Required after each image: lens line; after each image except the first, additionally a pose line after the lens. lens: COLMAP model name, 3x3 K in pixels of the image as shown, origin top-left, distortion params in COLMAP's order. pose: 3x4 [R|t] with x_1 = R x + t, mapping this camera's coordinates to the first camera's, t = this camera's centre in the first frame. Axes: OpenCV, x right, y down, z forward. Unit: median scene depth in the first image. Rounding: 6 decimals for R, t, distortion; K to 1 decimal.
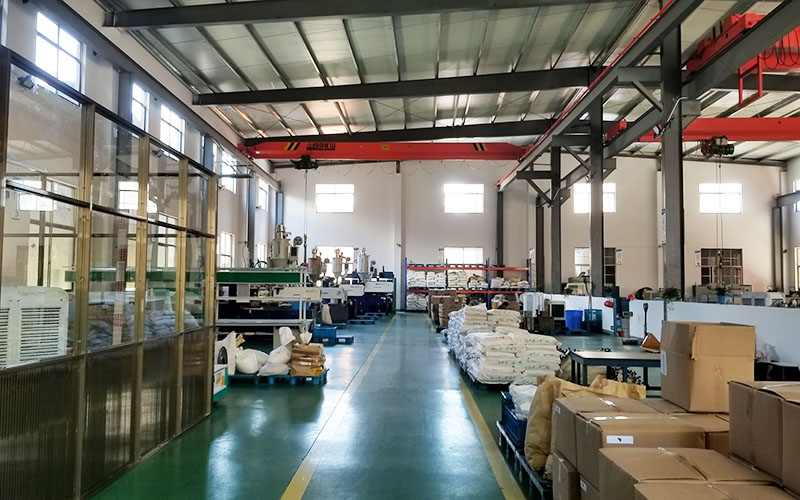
lens RADIAL K [[699.1, 0, 399.6], [0, 699.1, 231.7], [0, 0, 1]] dist [0.074322, -0.007106]
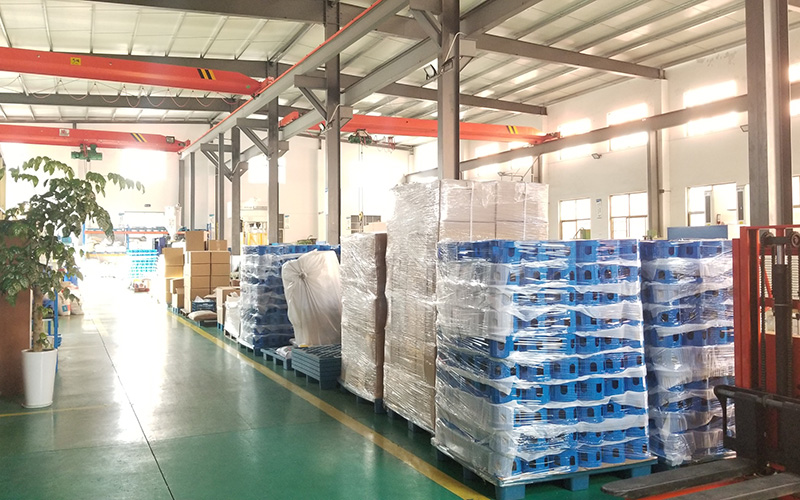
lens RADIAL K [[699.1, 0, 399.6], [0, 699.1, 231.7], [0, 0, 1]] dist [0.074322, -0.007106]
pose [[0.890695, -0.004911, 0.454574, -0.058785], [-0.016803, 0.998903, 0.043716, -0.001722], [-0.454290, -0.046576, 0.889636, -0.137675]]
